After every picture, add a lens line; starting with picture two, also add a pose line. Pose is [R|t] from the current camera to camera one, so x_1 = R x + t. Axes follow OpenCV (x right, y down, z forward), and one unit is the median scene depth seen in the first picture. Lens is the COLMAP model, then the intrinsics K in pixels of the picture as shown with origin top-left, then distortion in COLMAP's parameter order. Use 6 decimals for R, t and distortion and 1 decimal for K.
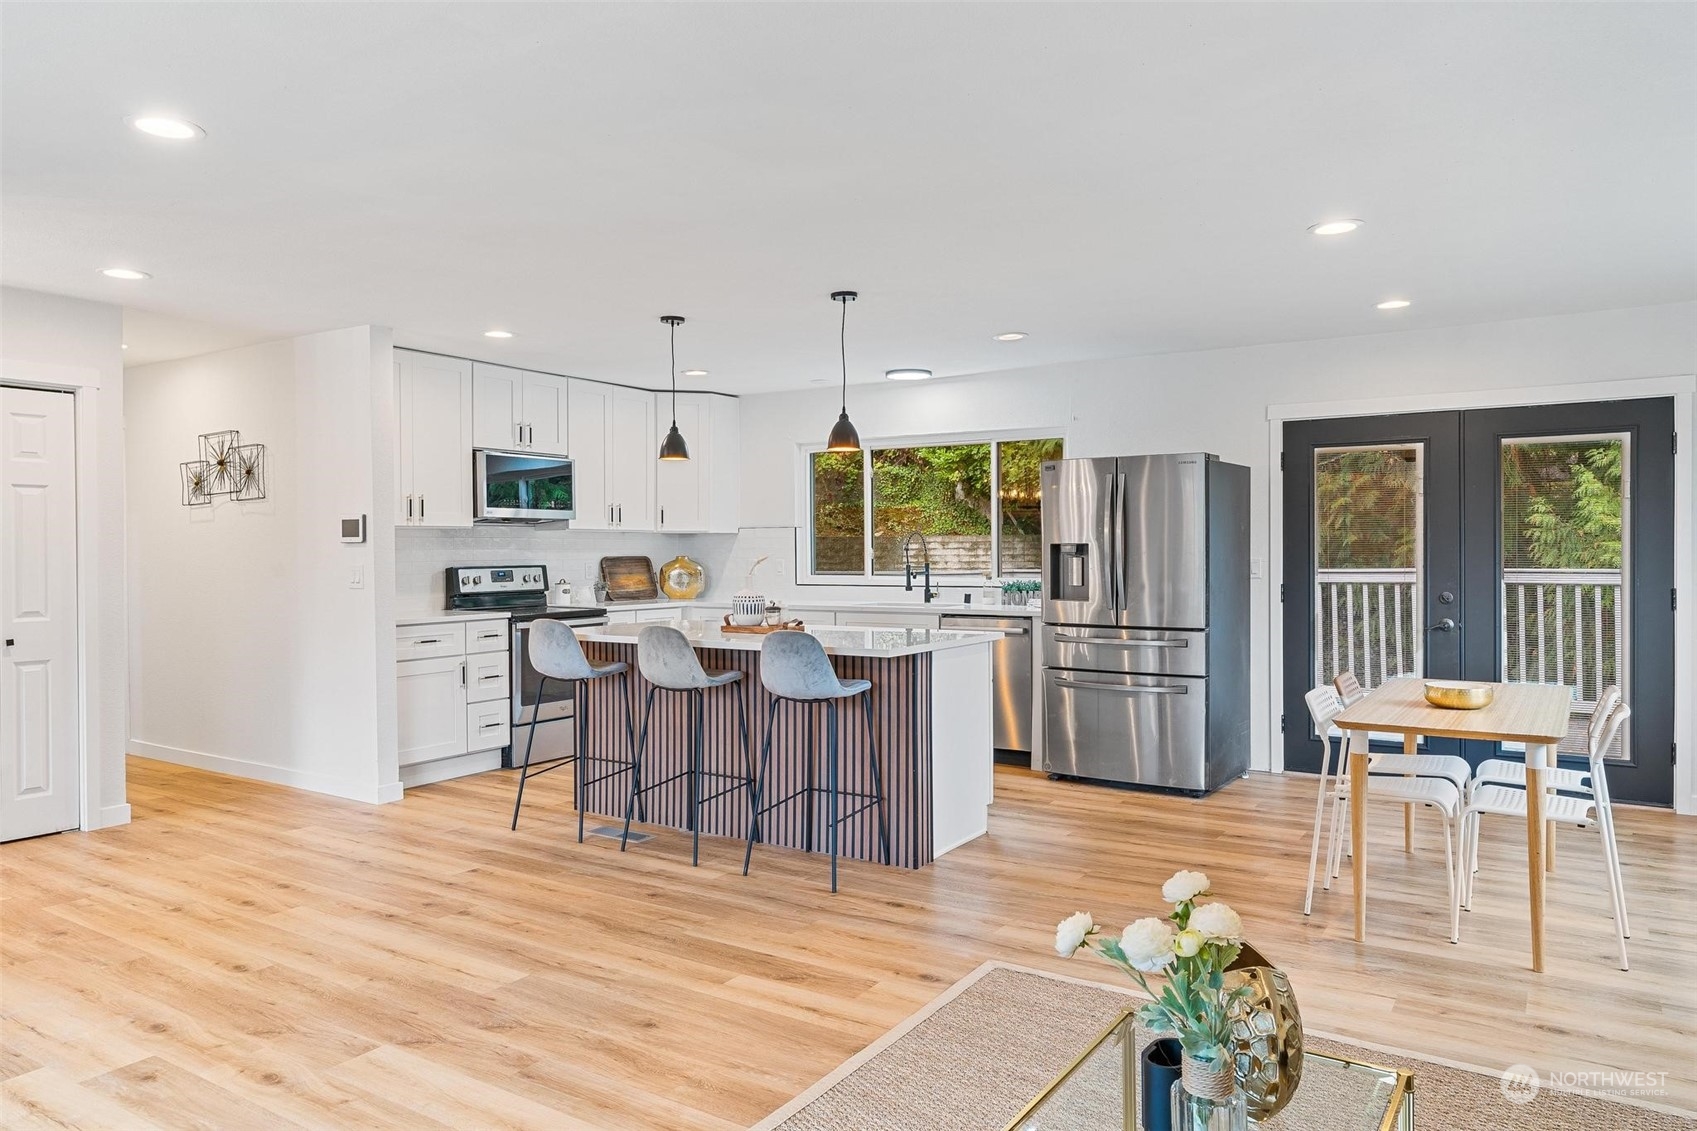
lens RADIAL K [[1140.4, 0, 849.4], [0, 1140.4, 555.9], [0, 0, 1]] dist [0.001669, 0.001825]
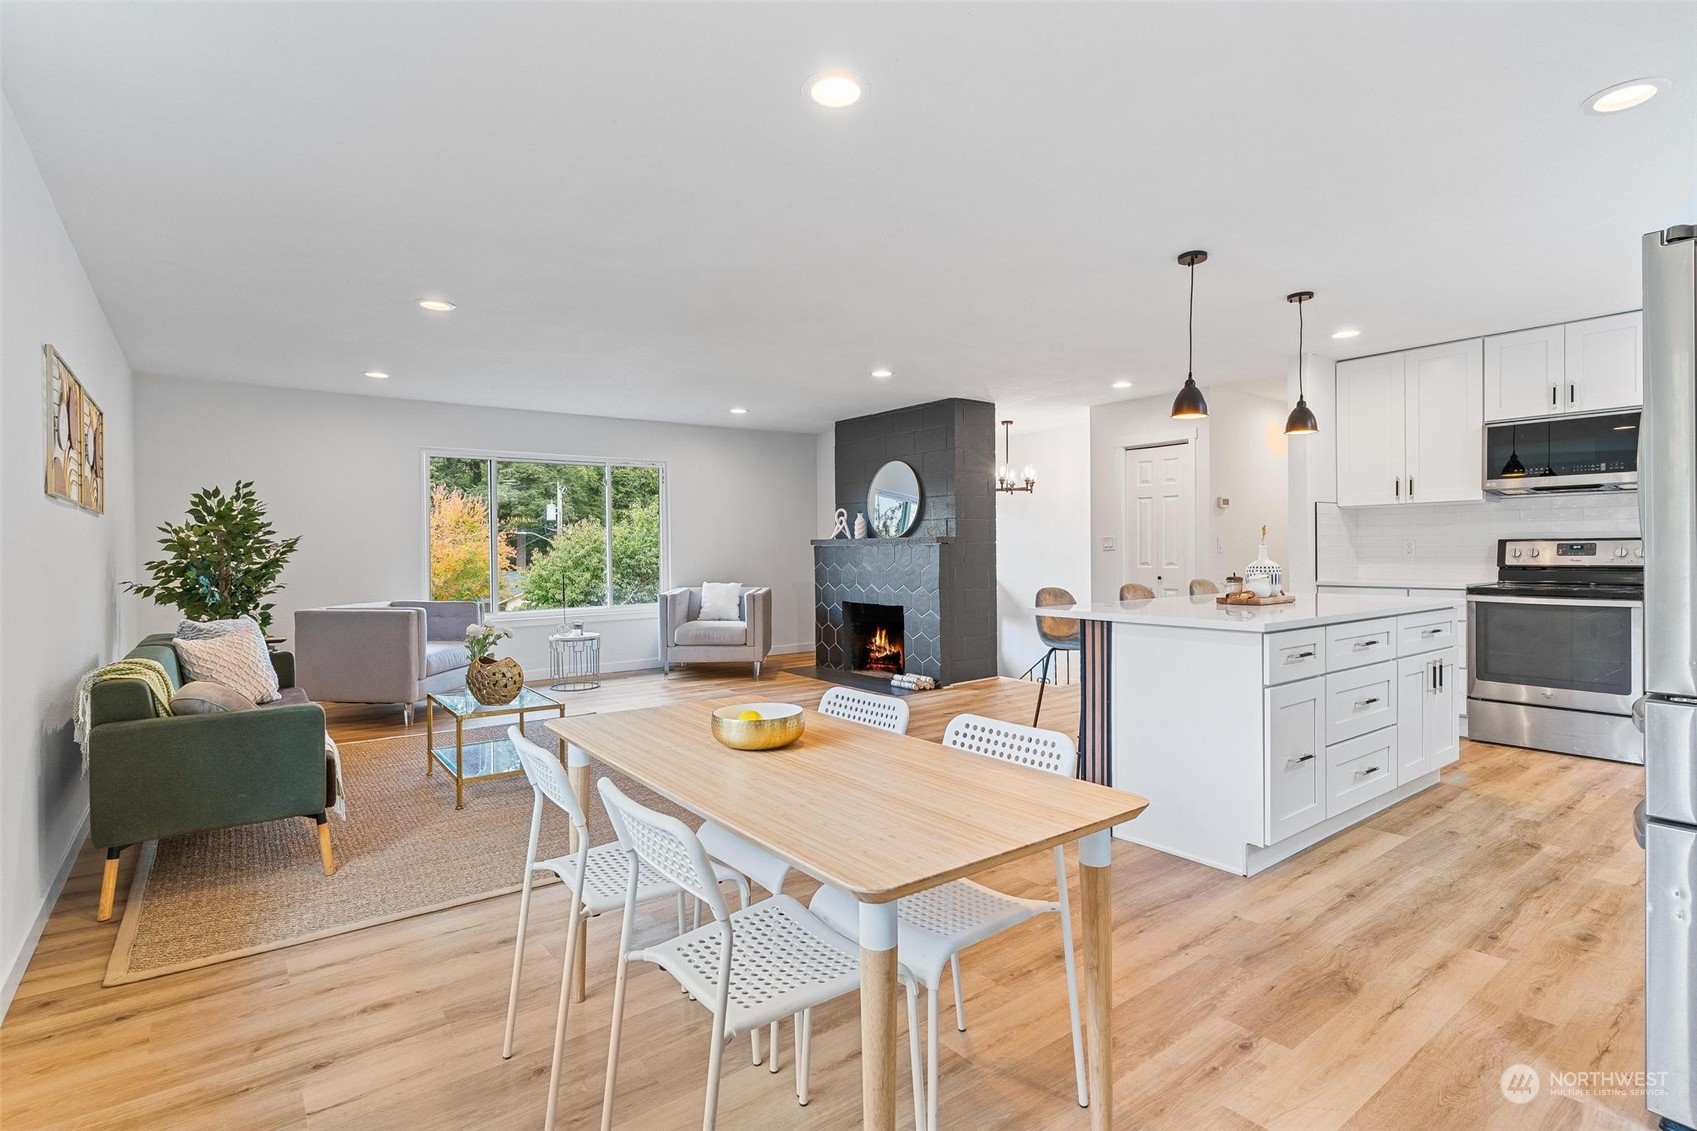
lens RADIAL K [[809.5, 0, 830.8], [0, 809.5, 555.3], [0, 0, 1]] dist [-0.000948, 0.001948]
pose [[-0.352550, 0.016004, -0.935656, 0.630581], [0.007134, 0.999871, 0.014414, 0.010795], [0.935766, -0.001593, -0.352619, 0.801579]]
